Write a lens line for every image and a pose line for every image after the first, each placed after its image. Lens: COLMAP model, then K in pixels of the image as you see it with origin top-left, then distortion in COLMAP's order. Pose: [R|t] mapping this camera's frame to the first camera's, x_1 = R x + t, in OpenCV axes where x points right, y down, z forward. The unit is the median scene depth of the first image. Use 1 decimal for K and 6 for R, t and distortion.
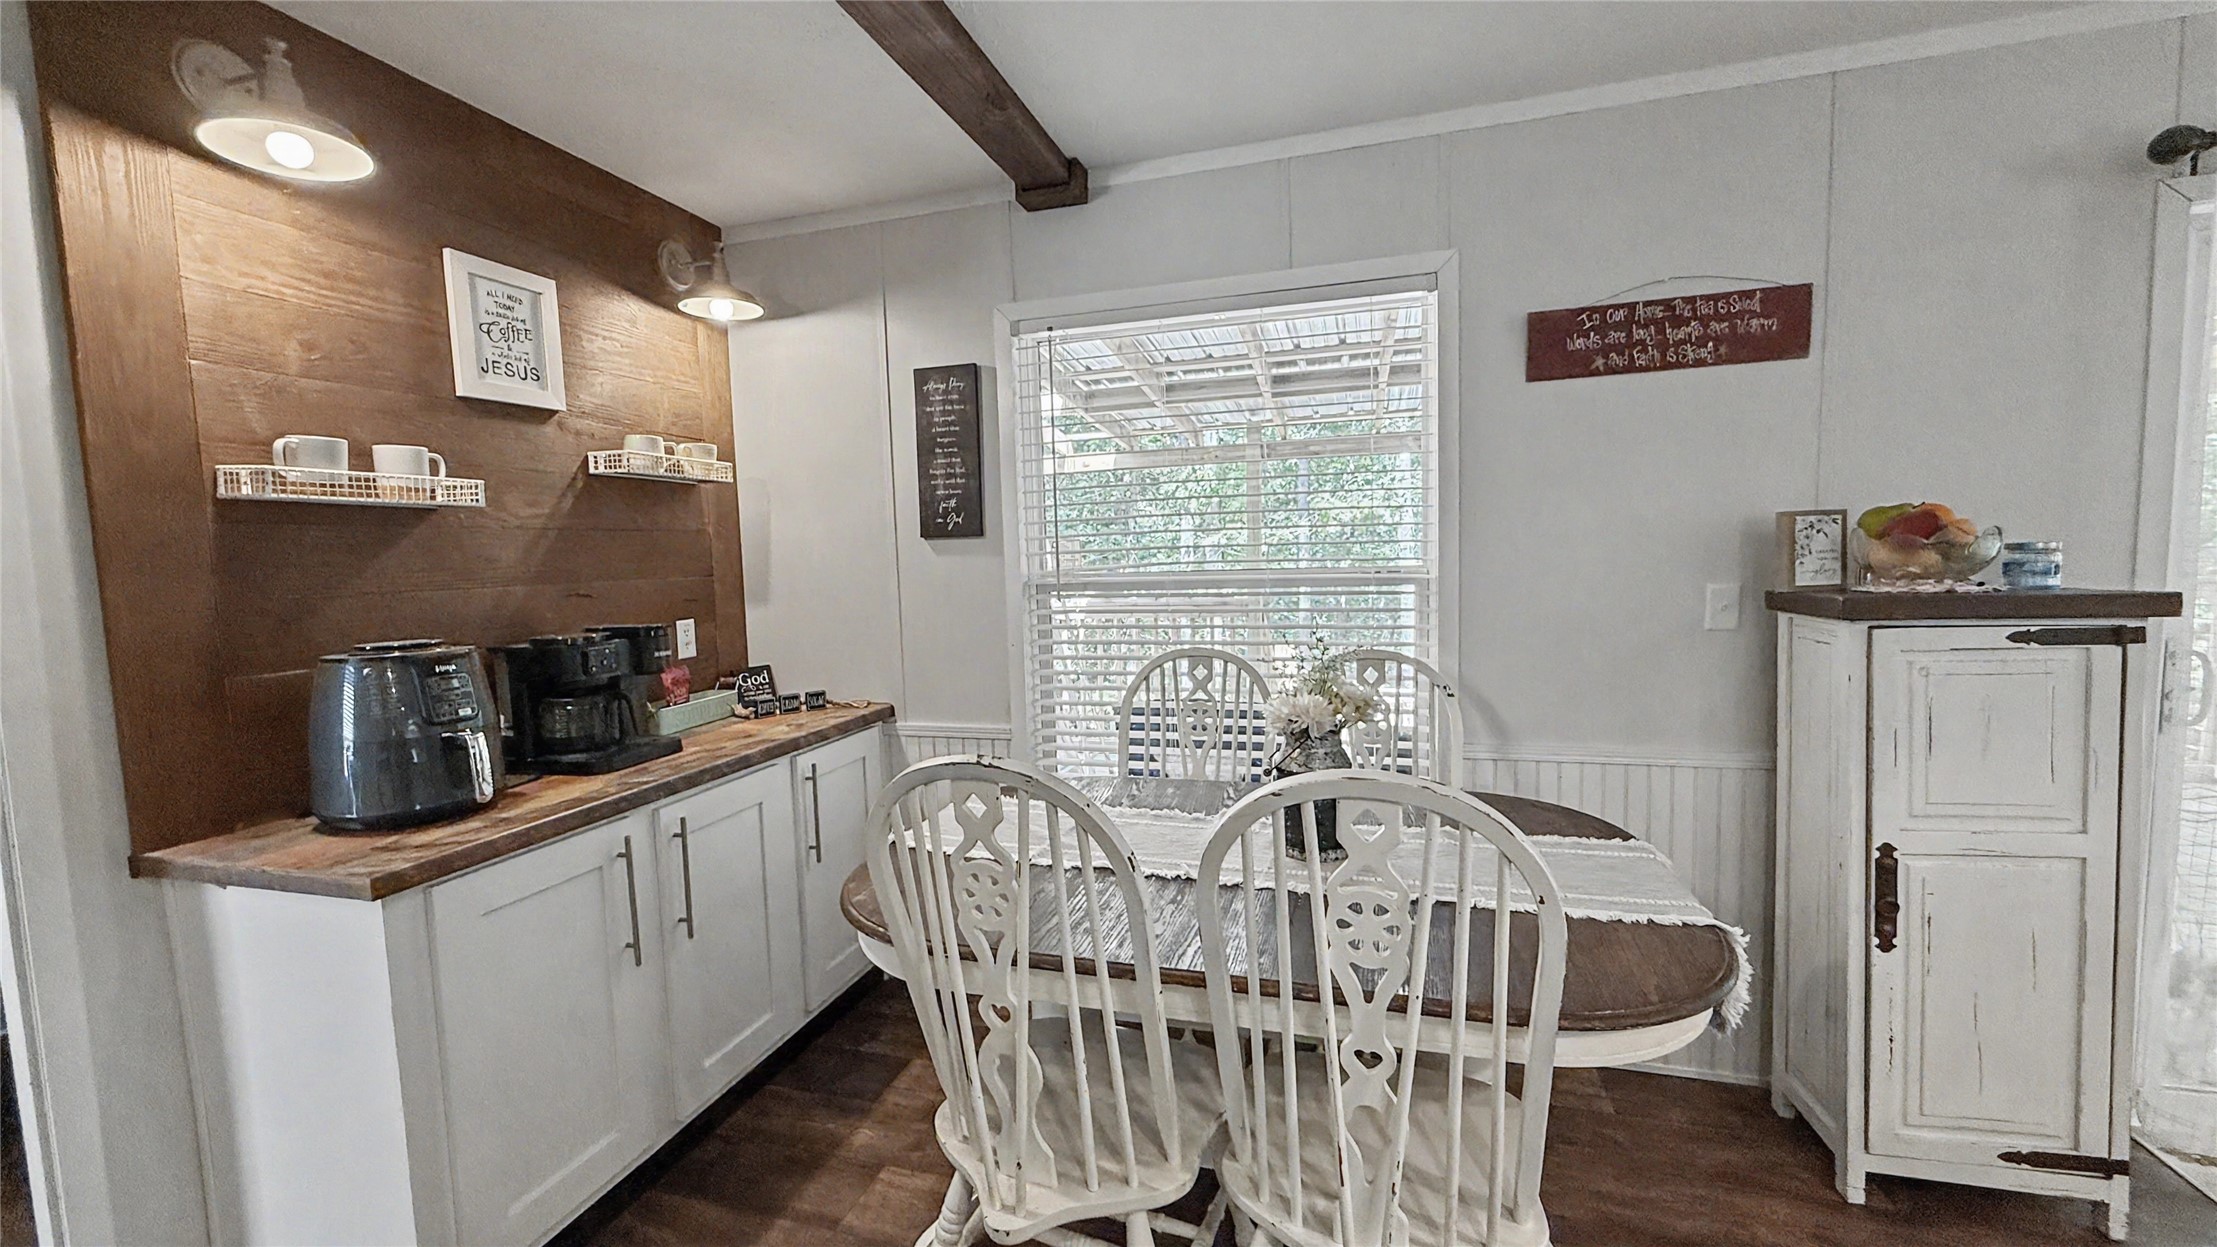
lens RADIAL K [[884.3, 0, 1102.4], [0, 884.3, 616.0], [0, 0, 1]] dist [-0.000347, 0.000065]
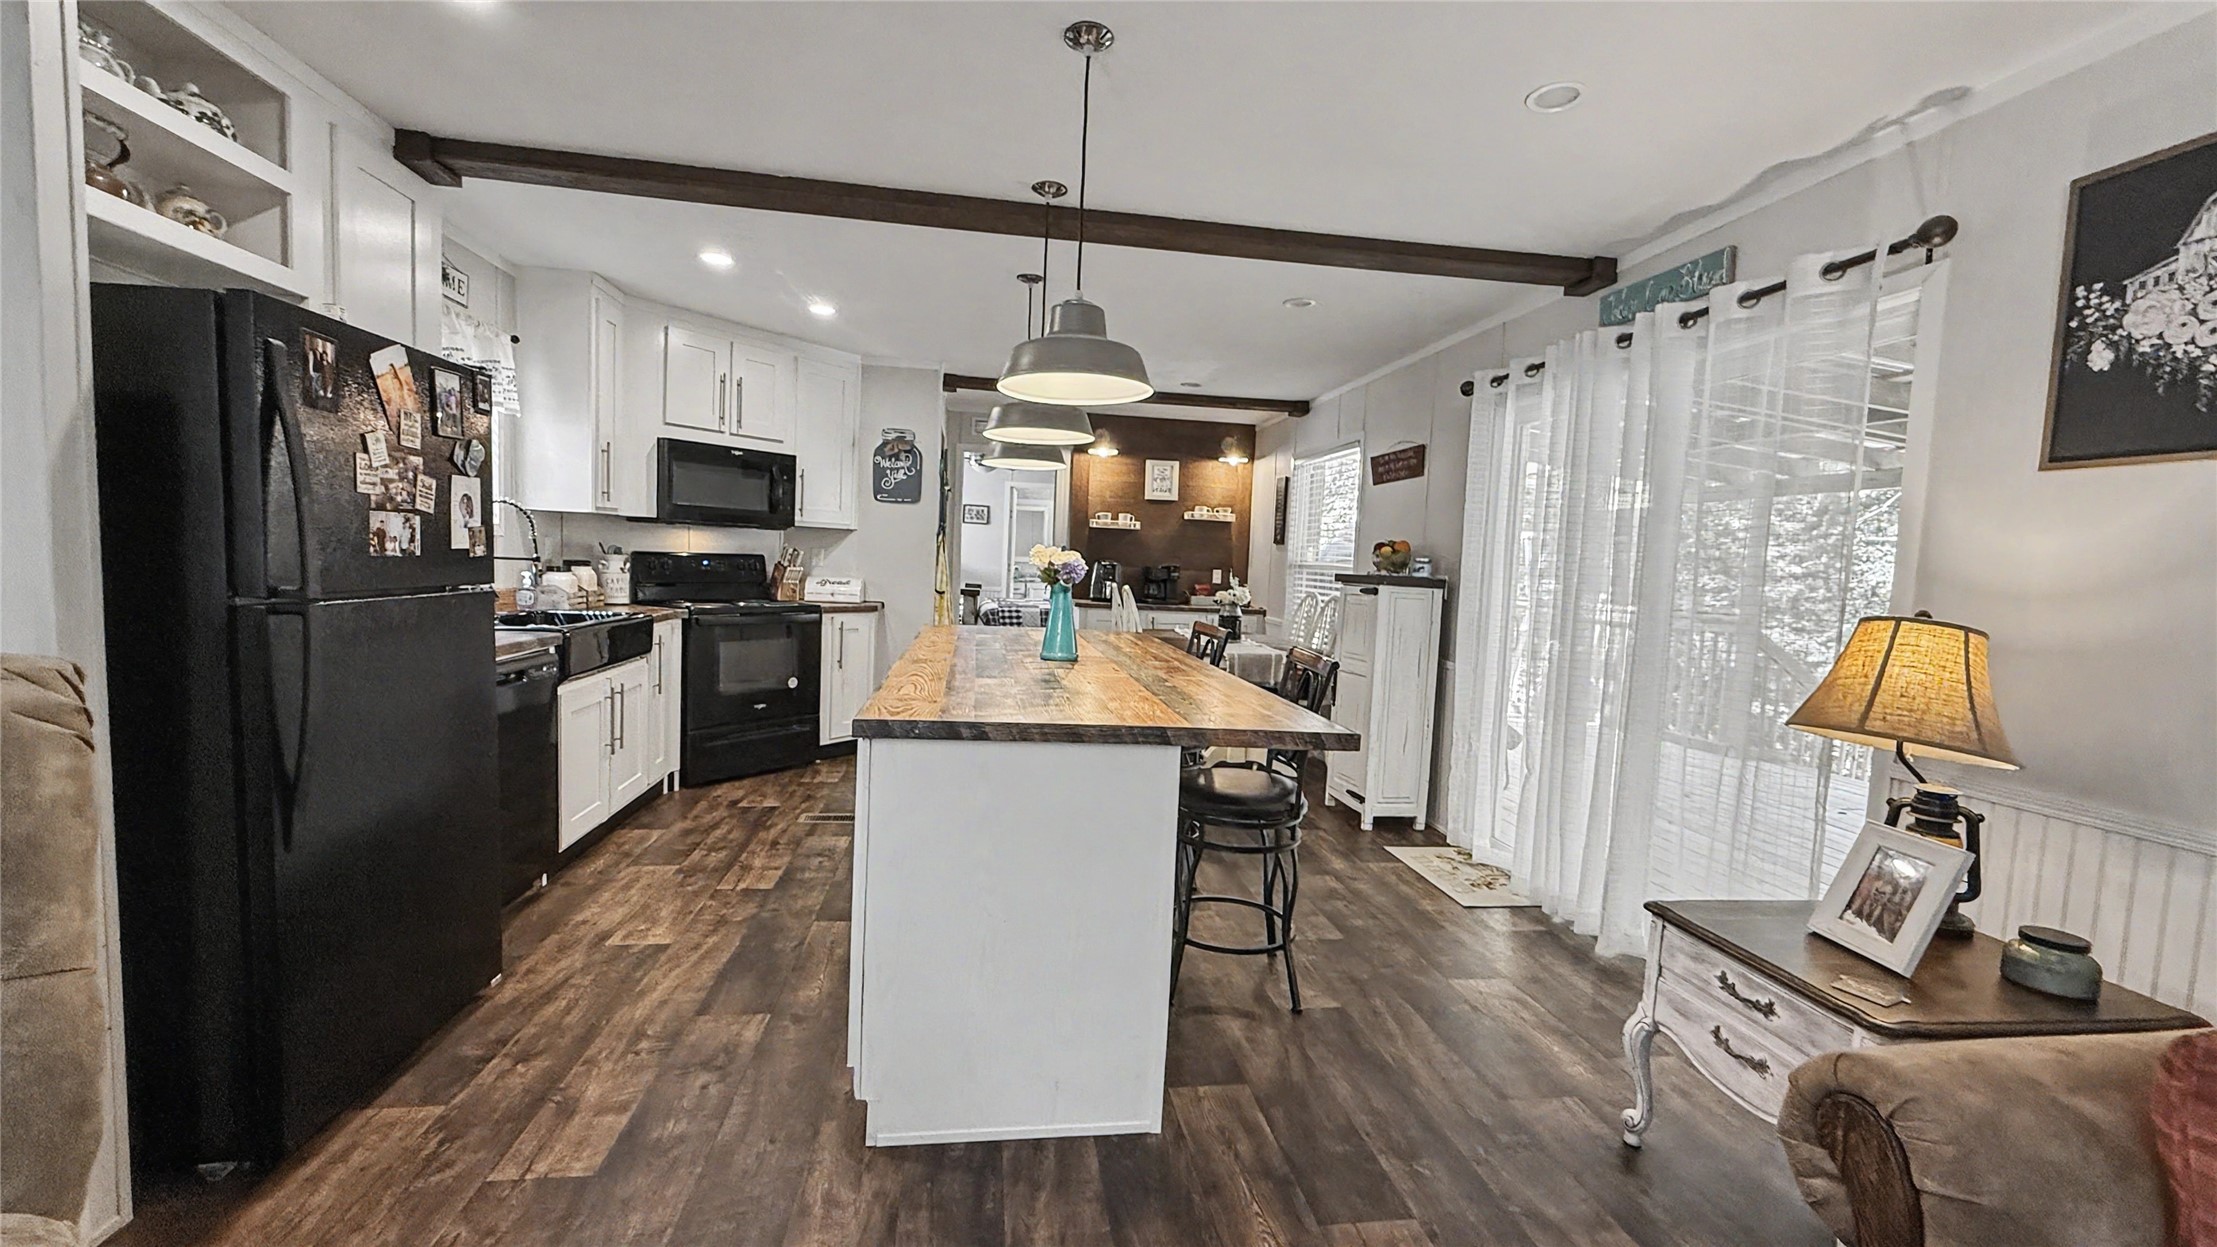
lens RADIAL K [[884.3, 0, 1106.8], [0, 884.3, 623.0], [0, 0, 1]] dist [-0.000347, 0.000065]
pose [[0.419821, 0.115441, -0.900235, 2.457427], [-0.122384, 0.990020, 0.069882, 0.022466], [0.899318, 0.080837, 0.429760, -0.653531]]
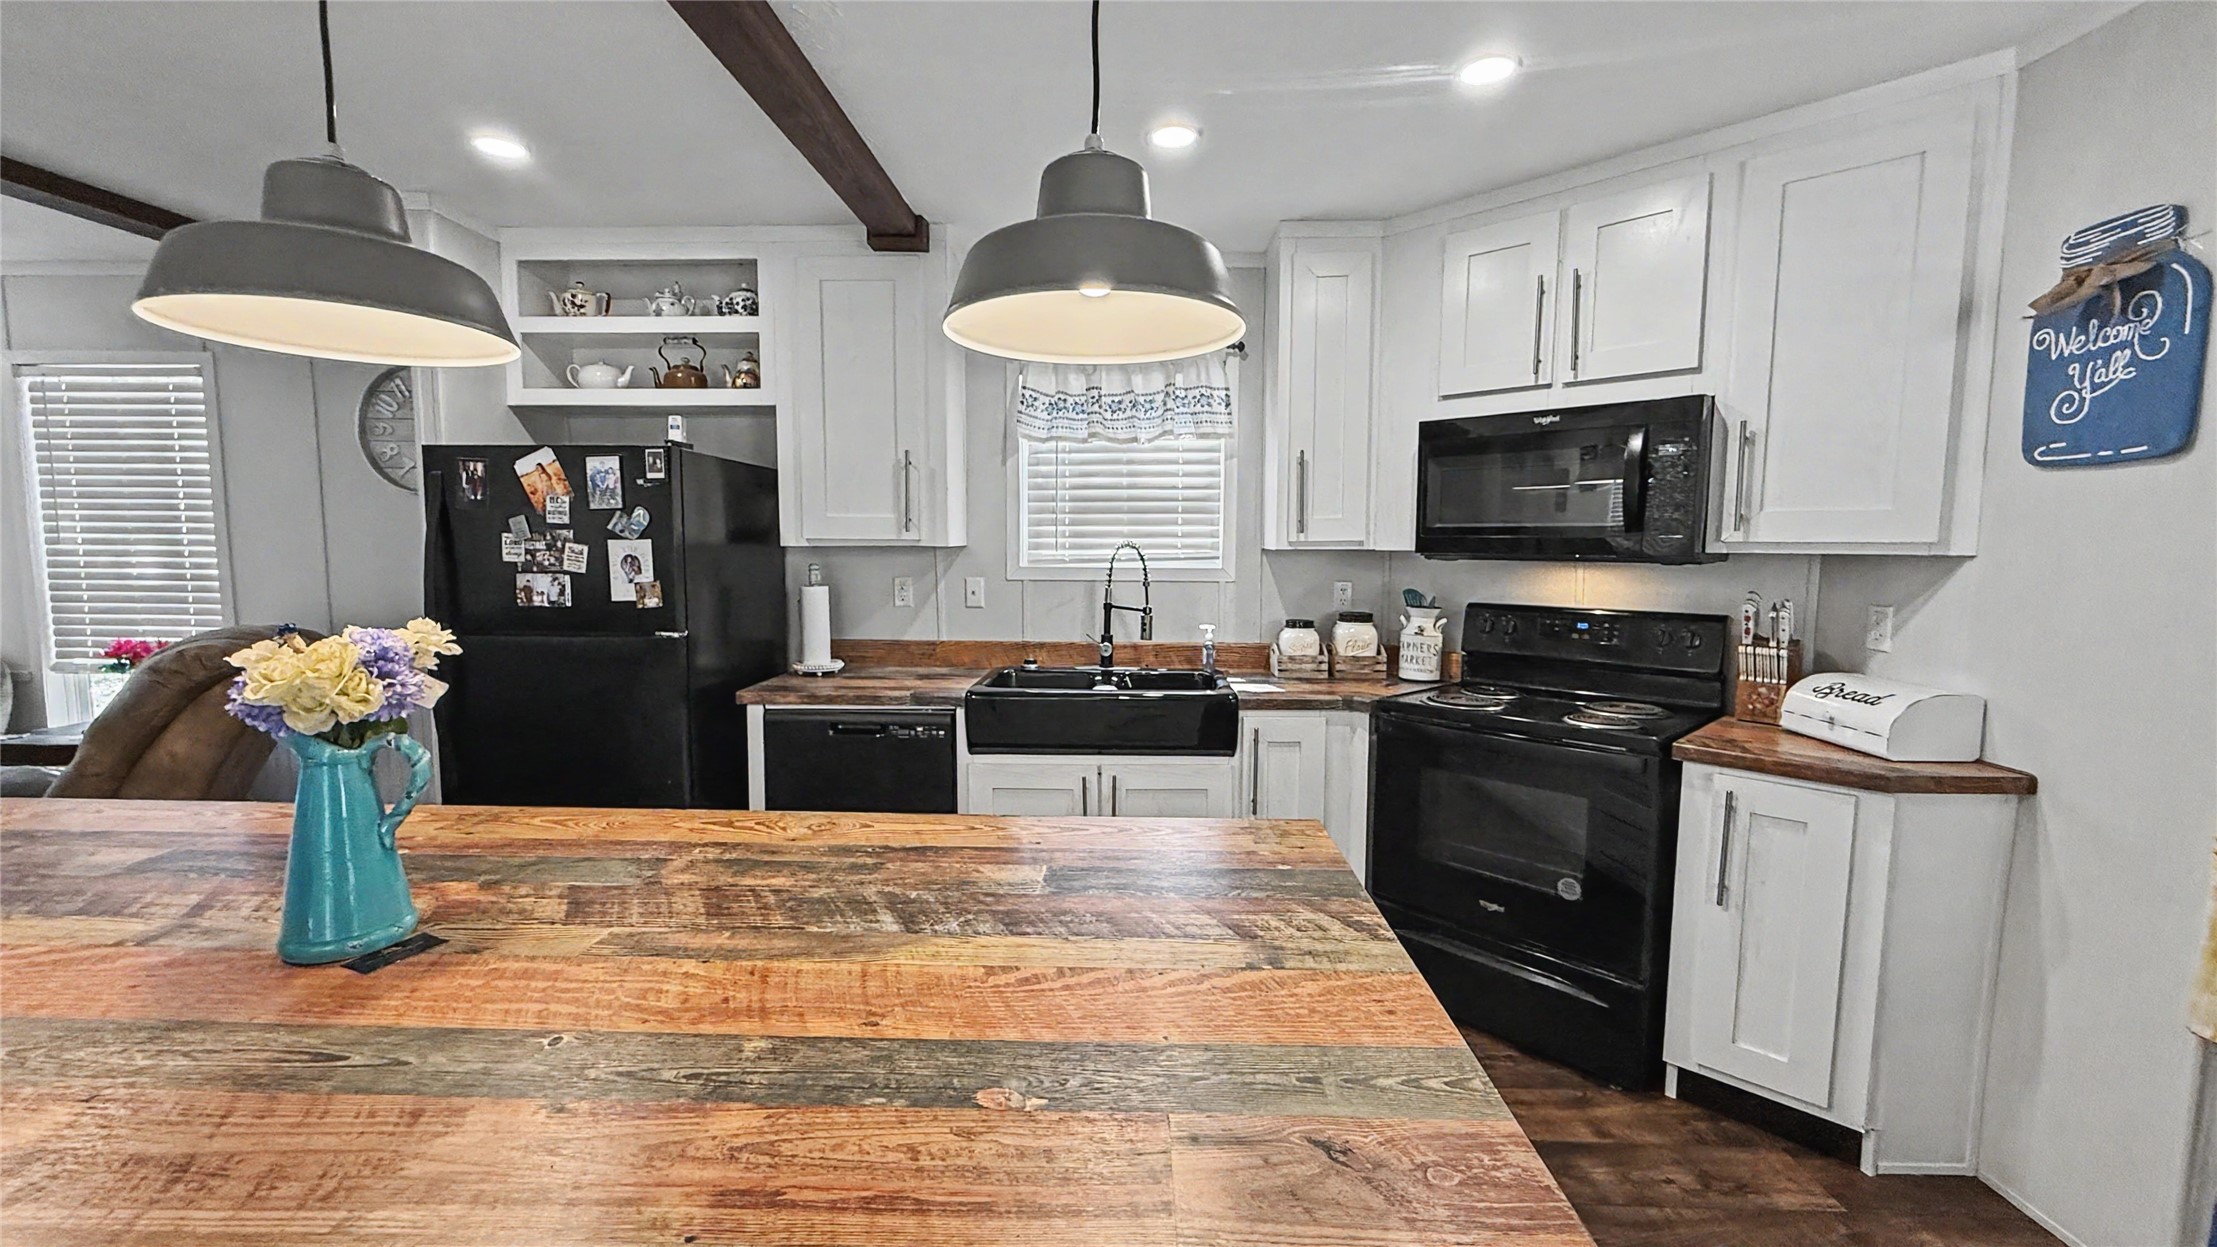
lens RADIAL K [[884.3, 0, 1106.4], [0, 884.3, 622.4], [0, 0, 1]] dist [-0.000347, 0.000065]
pose [[-0.966816, 0.050770, -0.250379, 0.856584], [0.007511, 0.985280, 0.170785, -0.074291], [0.255364, 0.163237, -0.952965, 0.453826]]
